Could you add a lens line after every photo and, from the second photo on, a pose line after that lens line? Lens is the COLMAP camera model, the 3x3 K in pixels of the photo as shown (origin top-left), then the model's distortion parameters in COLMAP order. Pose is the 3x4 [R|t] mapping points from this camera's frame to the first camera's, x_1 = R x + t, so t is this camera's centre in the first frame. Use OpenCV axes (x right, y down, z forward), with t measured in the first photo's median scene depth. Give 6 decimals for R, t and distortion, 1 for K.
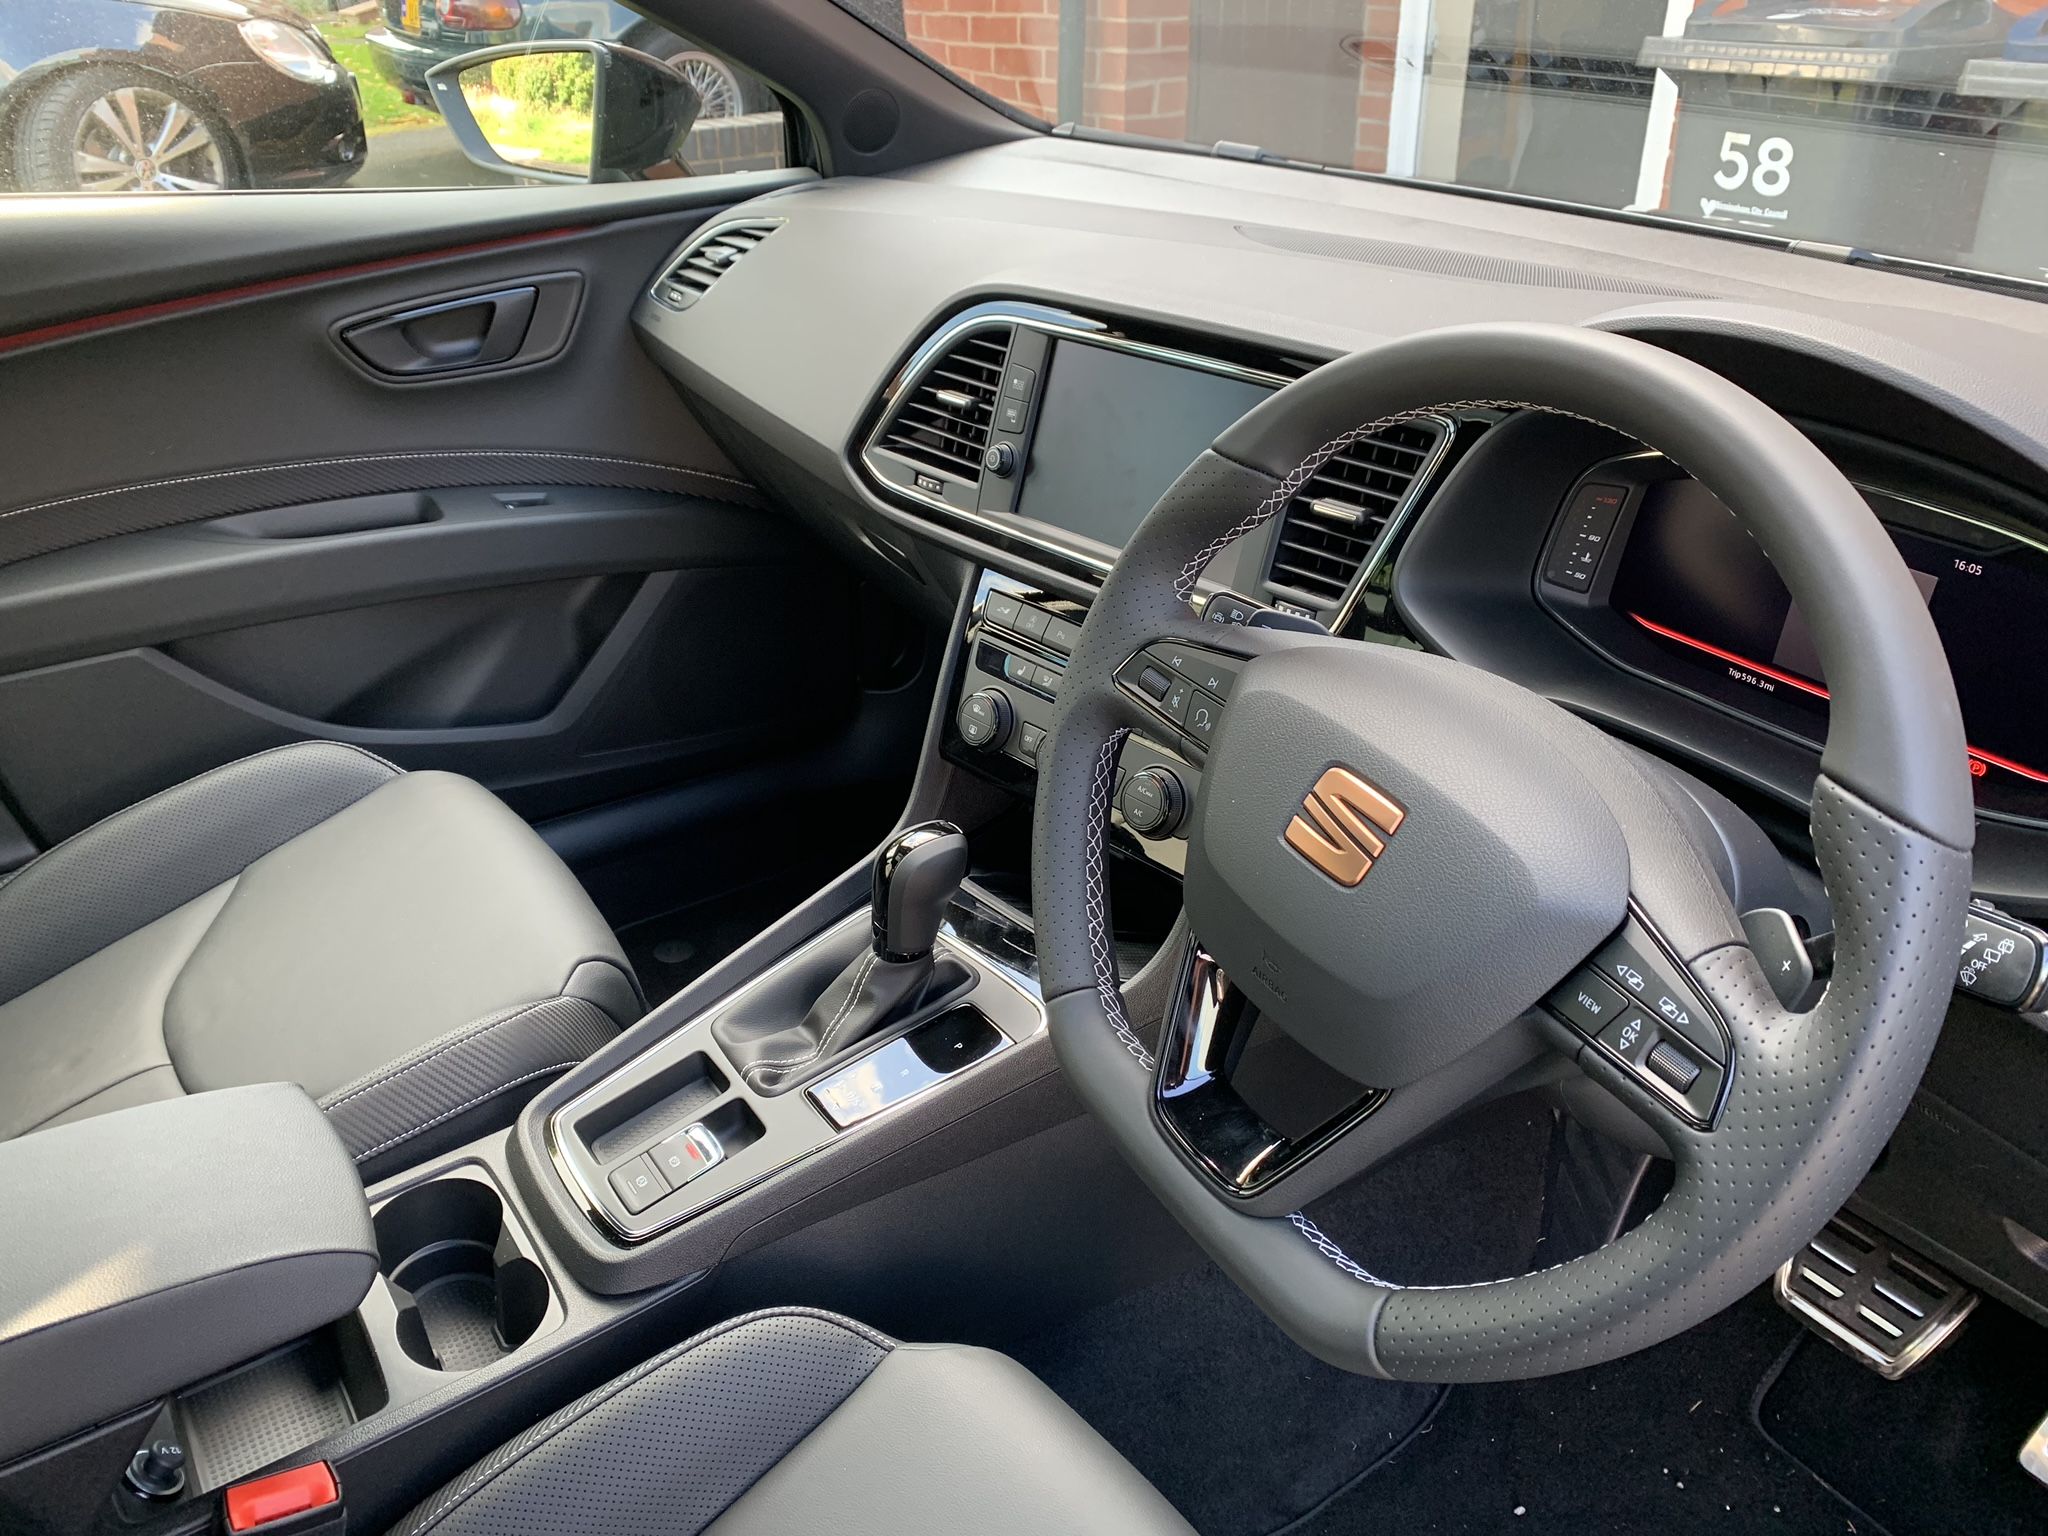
lens RADIAL K [[1602.8, 0, 1023.3], [0, 1602.8, 750.3], [0, 0, 1]] dist [0.012933, -0.005959]
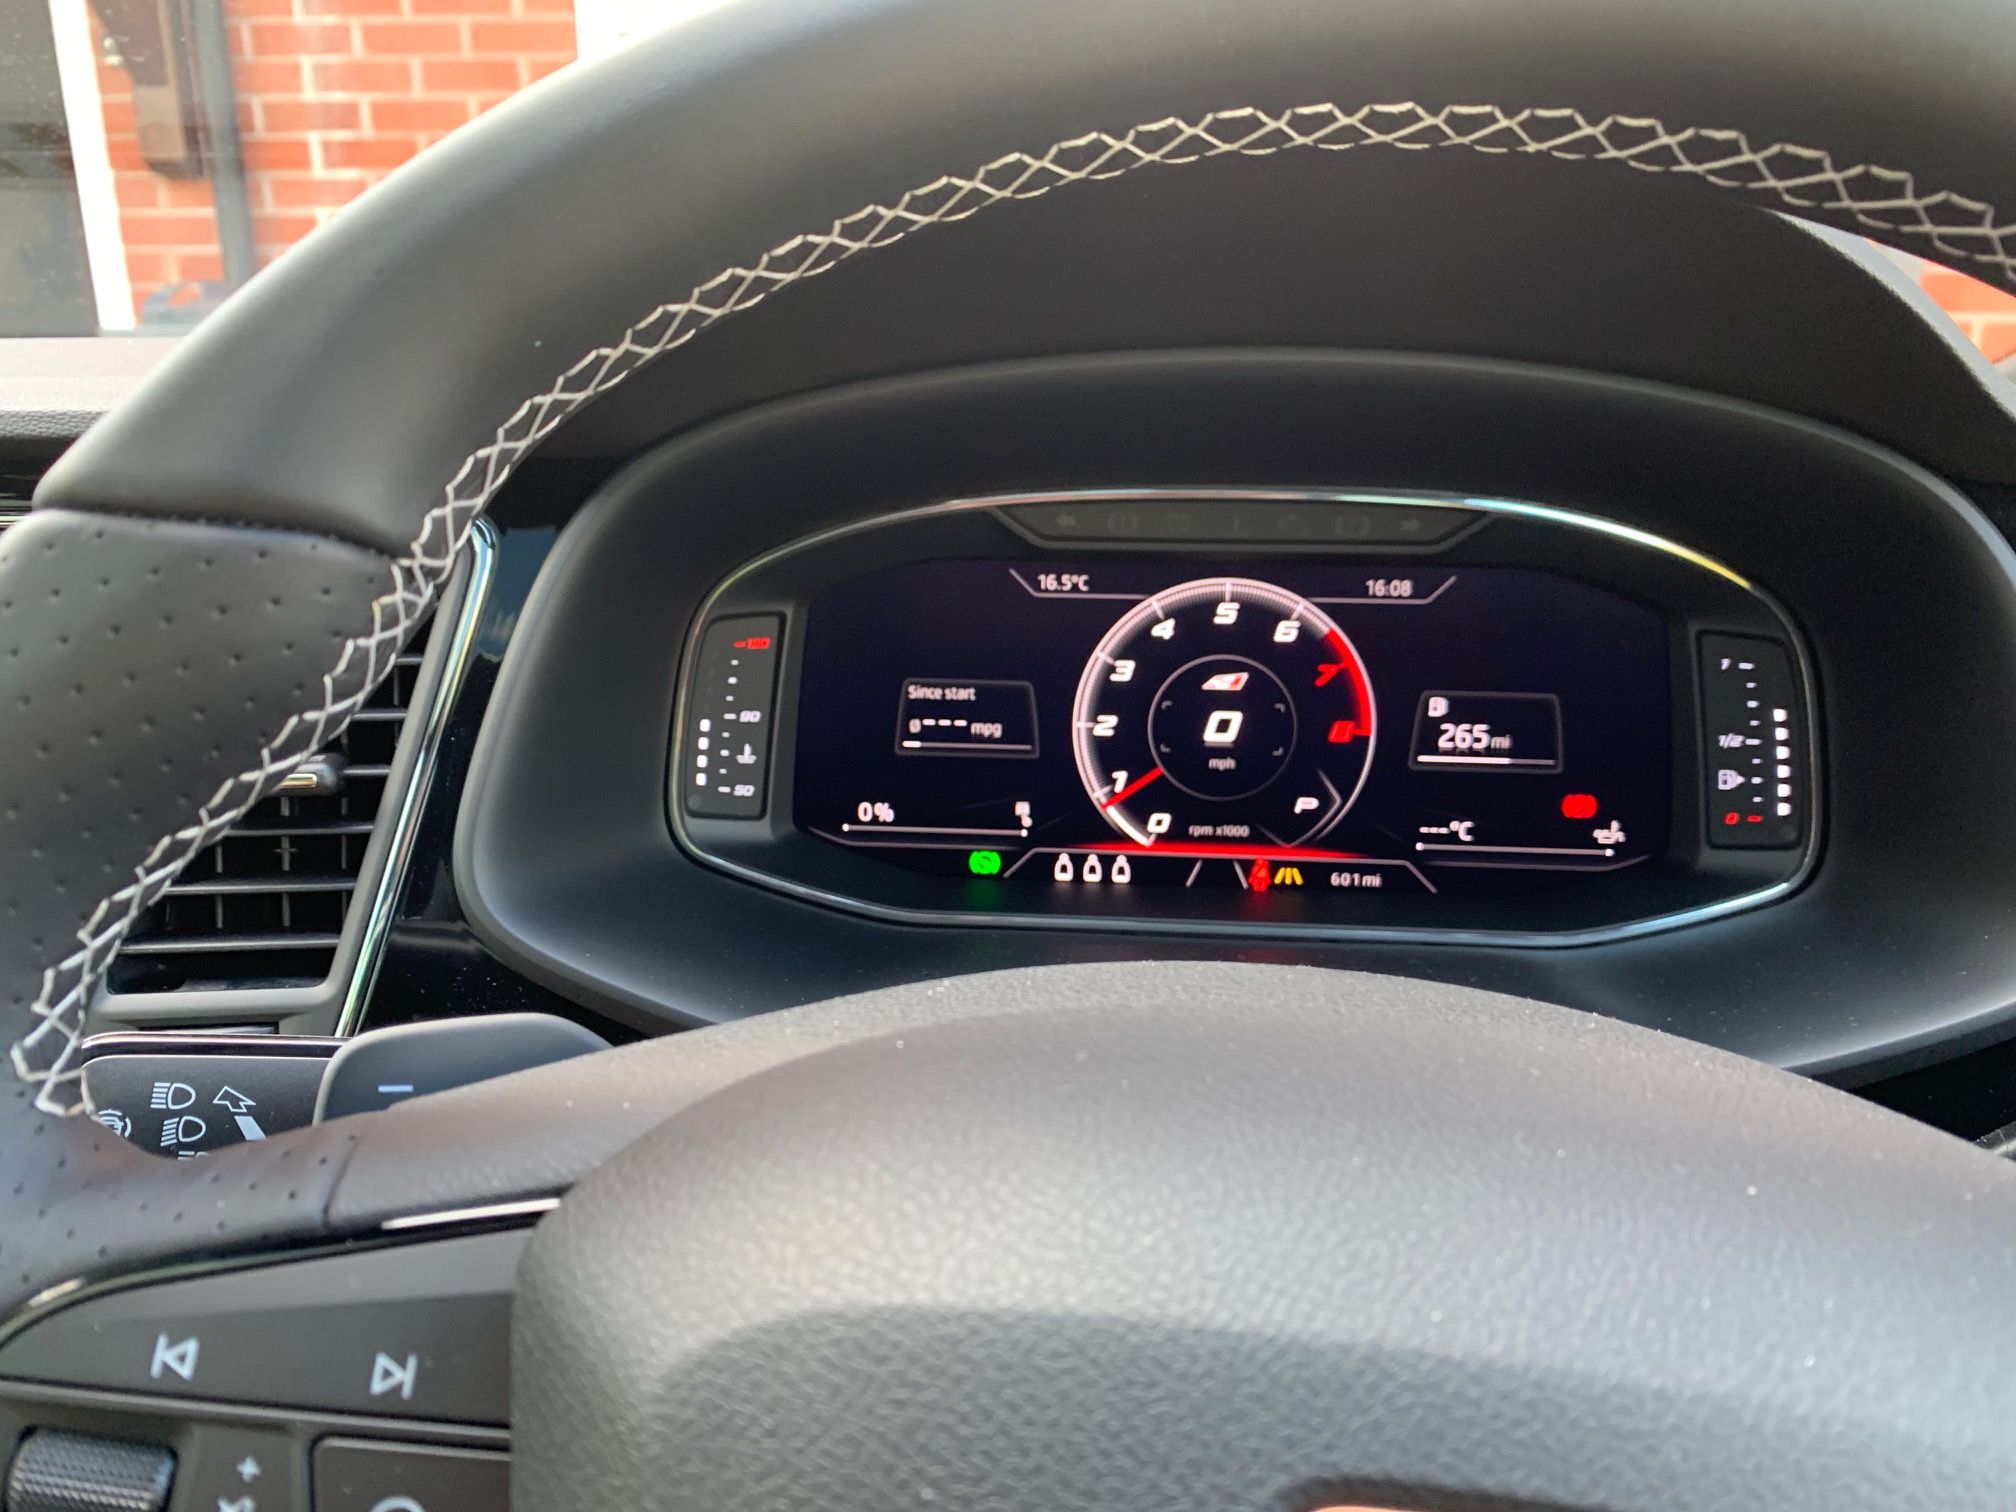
lens RADIAL K [[1577.8, 0, 1007.3], [0, 1577.8, 738.6], [0, 0, 1]] dist [0.012933, -0.005959]
pose [[0.635723, -0.209805, 0.742858, 0.014953], [0.362610, 0.930732, -0.047447, -0.068571], [-0.681448, 0.299531, 0.667765, 0.588729]]
